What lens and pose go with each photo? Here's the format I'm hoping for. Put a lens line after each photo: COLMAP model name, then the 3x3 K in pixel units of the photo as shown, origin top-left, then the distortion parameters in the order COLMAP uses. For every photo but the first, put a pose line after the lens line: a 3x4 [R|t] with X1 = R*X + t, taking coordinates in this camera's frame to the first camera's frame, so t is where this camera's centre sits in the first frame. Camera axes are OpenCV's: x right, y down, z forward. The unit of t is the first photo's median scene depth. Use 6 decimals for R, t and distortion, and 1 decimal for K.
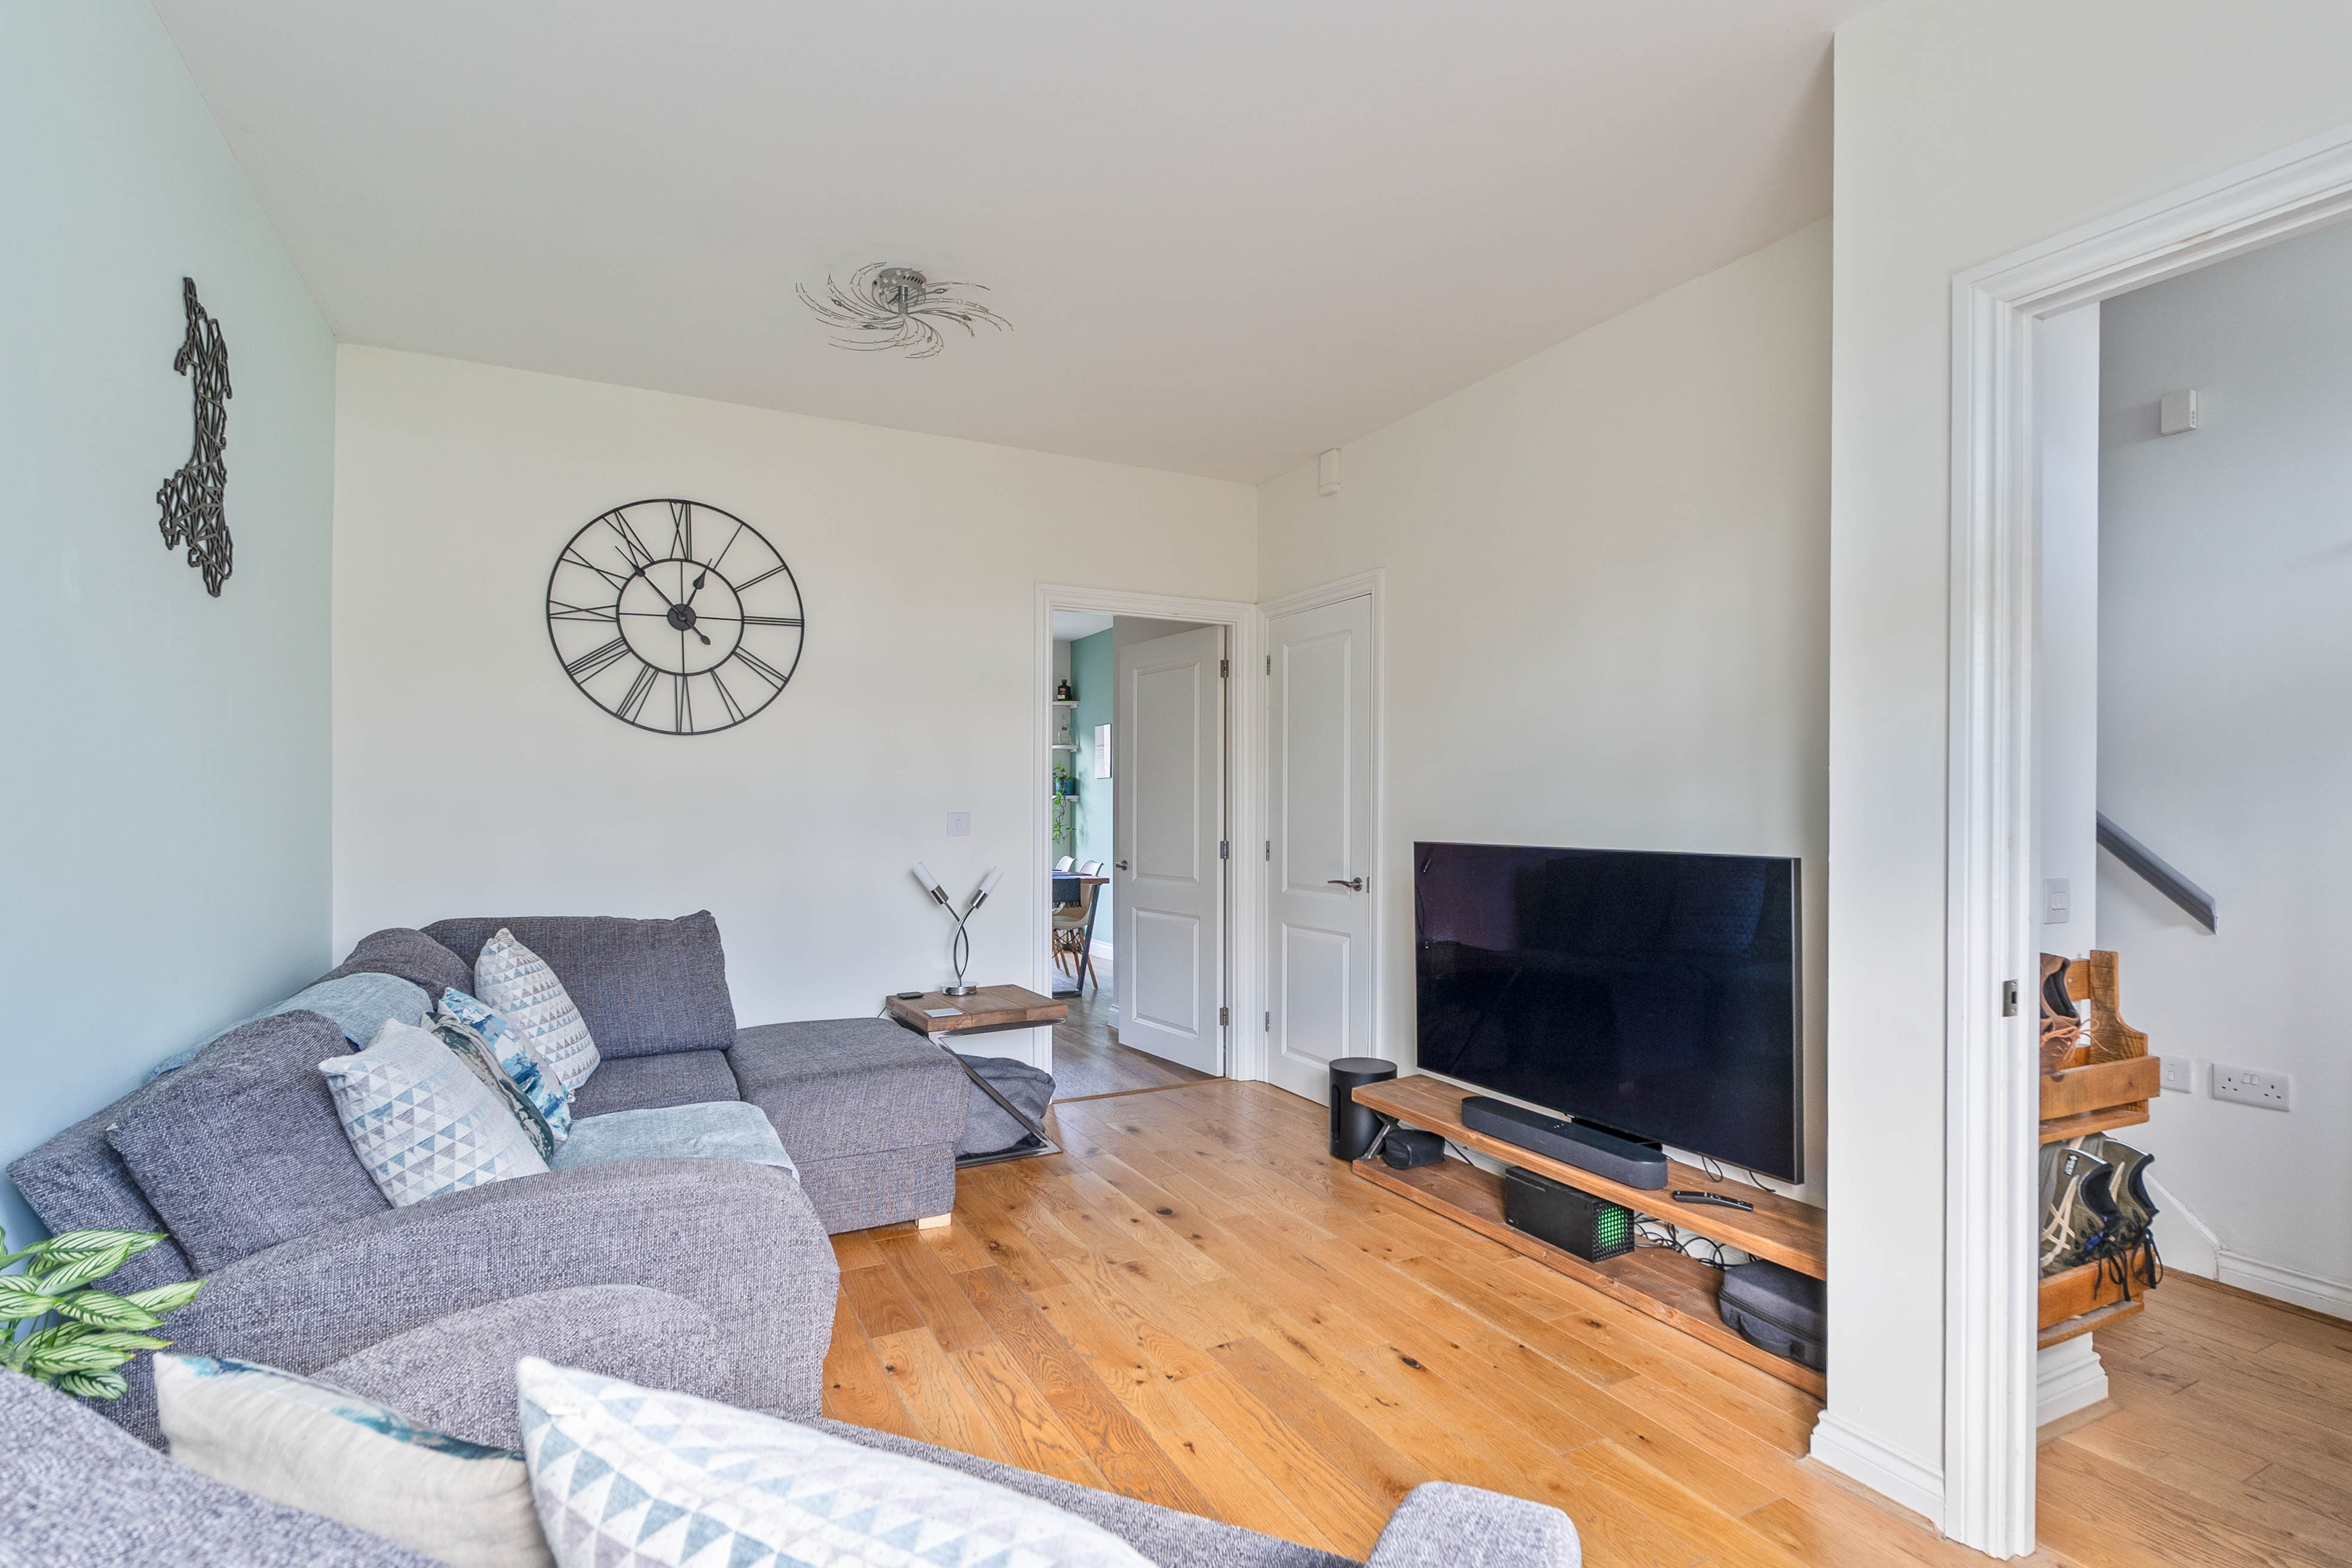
lens RADIAL K [[1050.9, 0, 1172.3], [0, 1050.9, 810.1], [0, 0, 1]] dist [-0.001154, -0.000508]
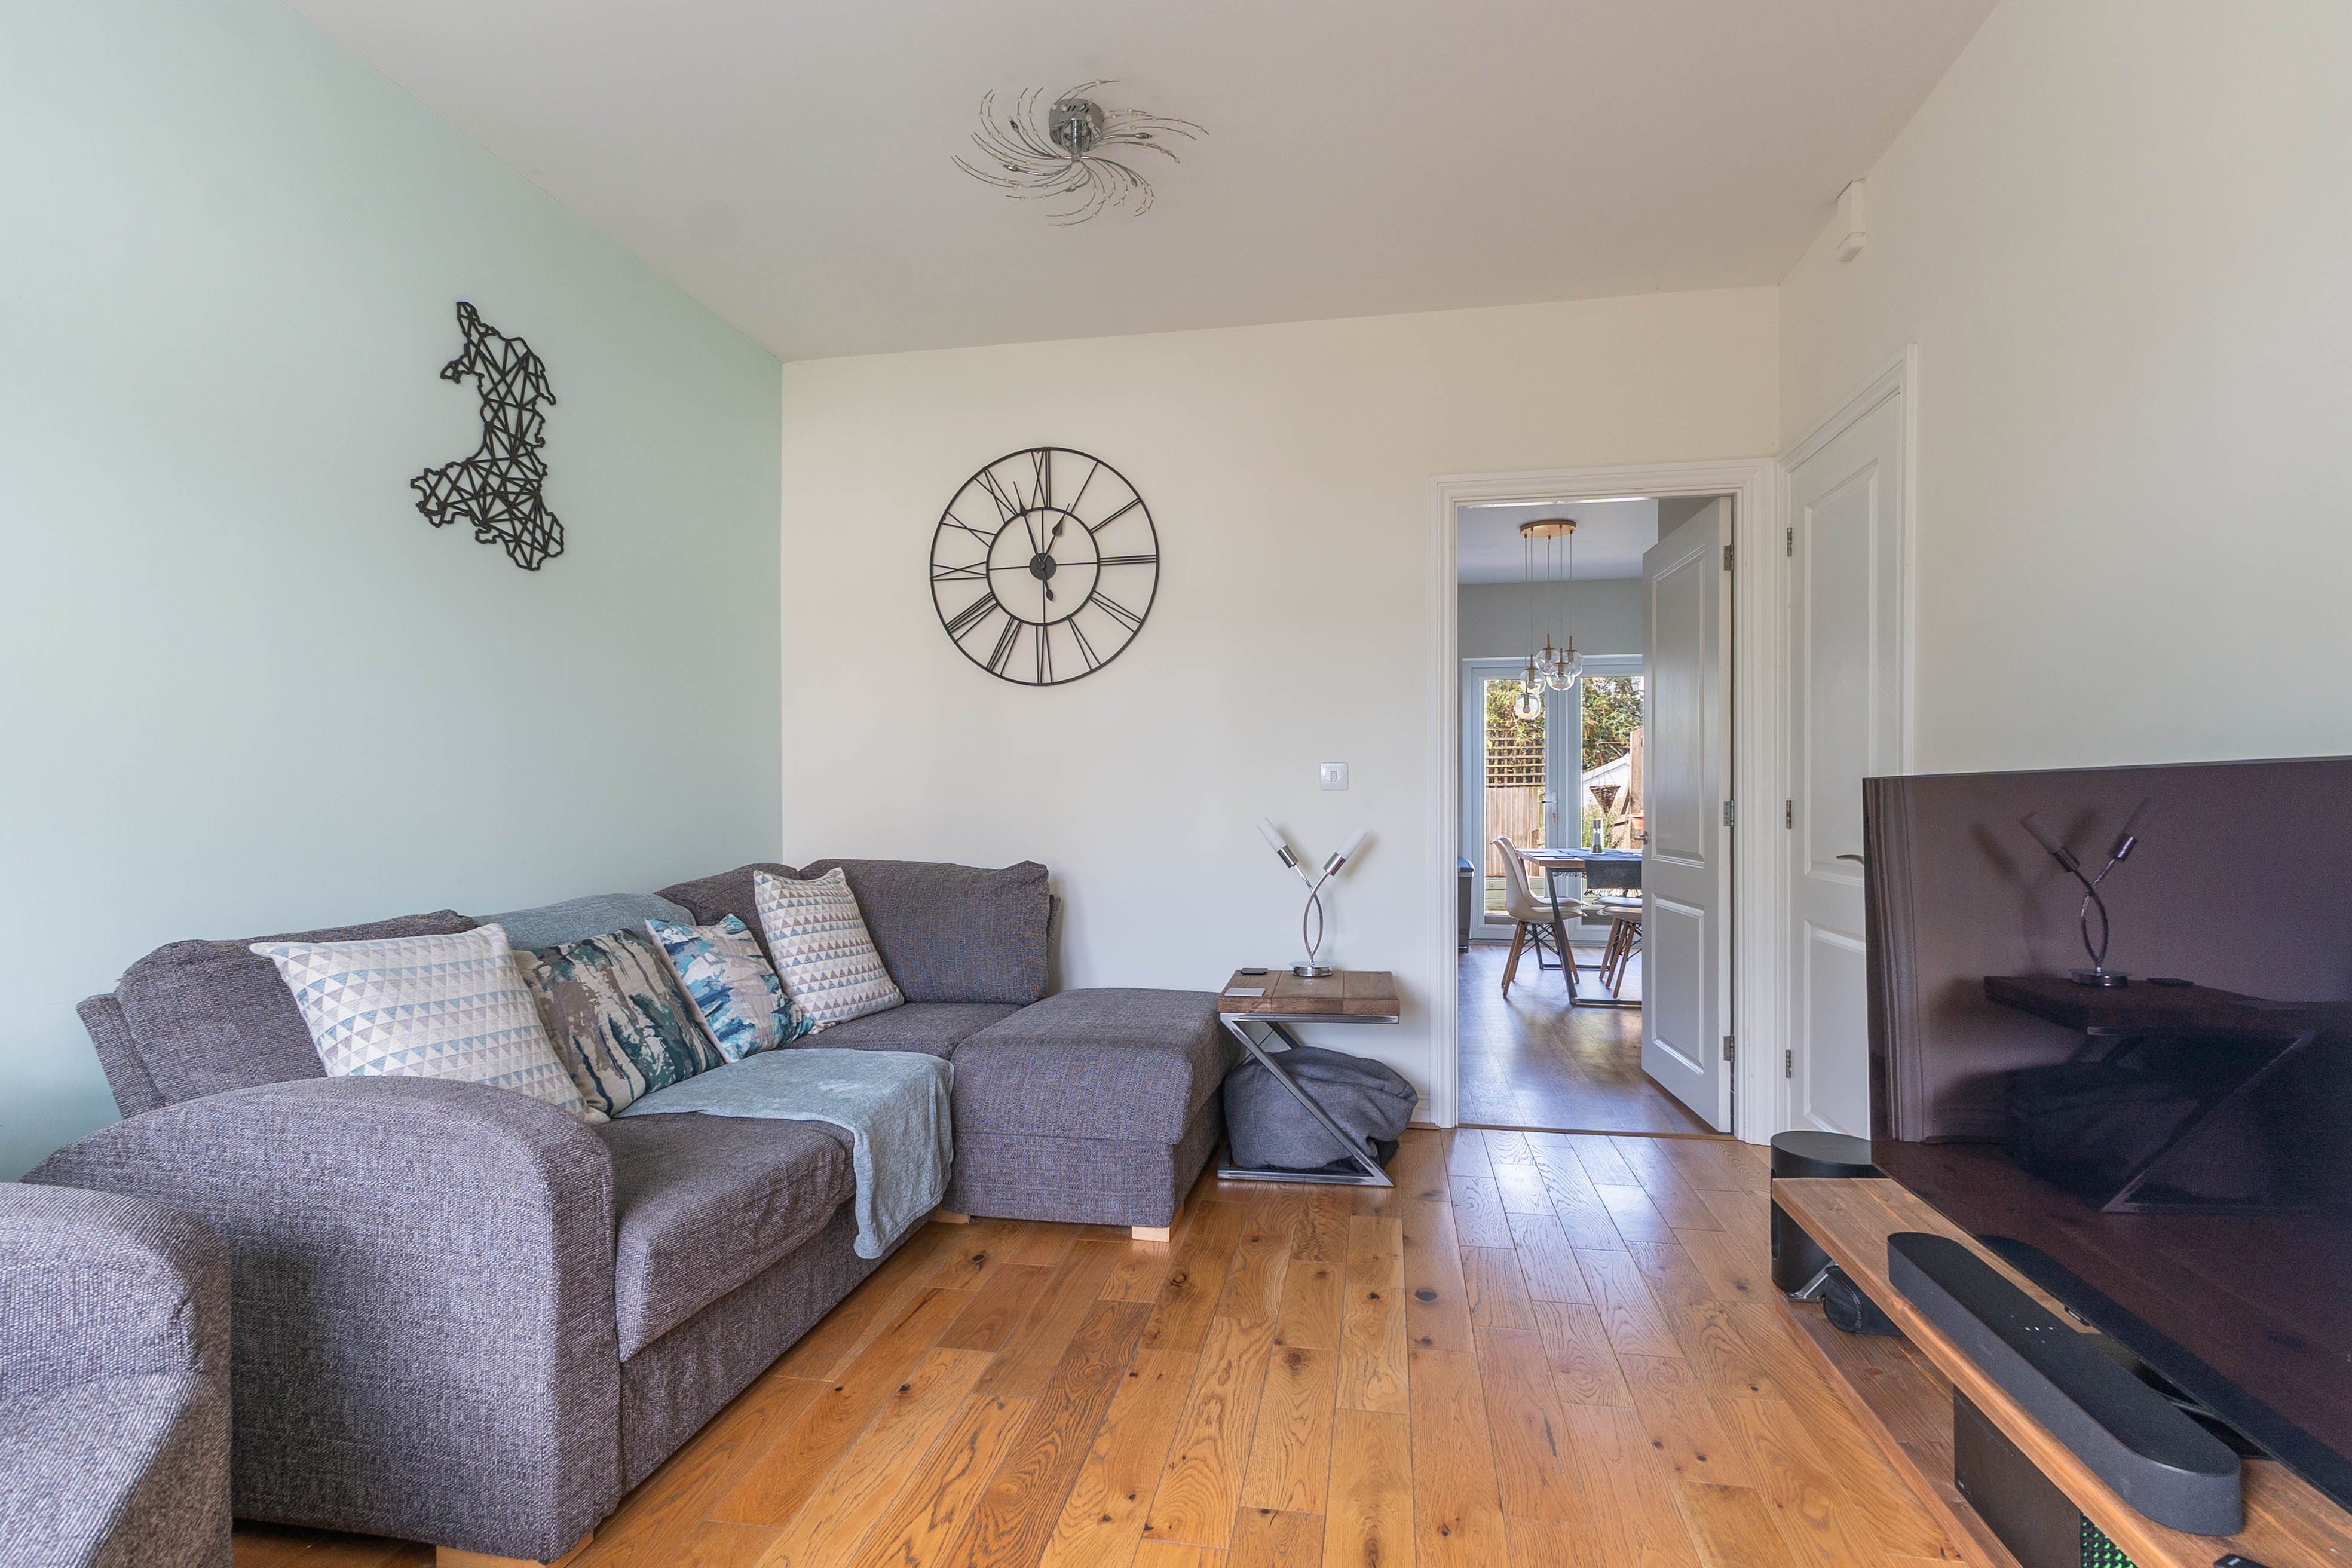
lens RADIAL K [[1088.6, 0, 1218.9], [0, 1088.6, 809.3], [0, 0, 1]] dist [-0.000581, -0.000799]
pose [[0.806213, 0.001830, -0.591623, 0.278565], [0.003140, 0.999968, 0.007372, 0.038417], [0.591617, -0.007801, 0.806181, 0.278582]]
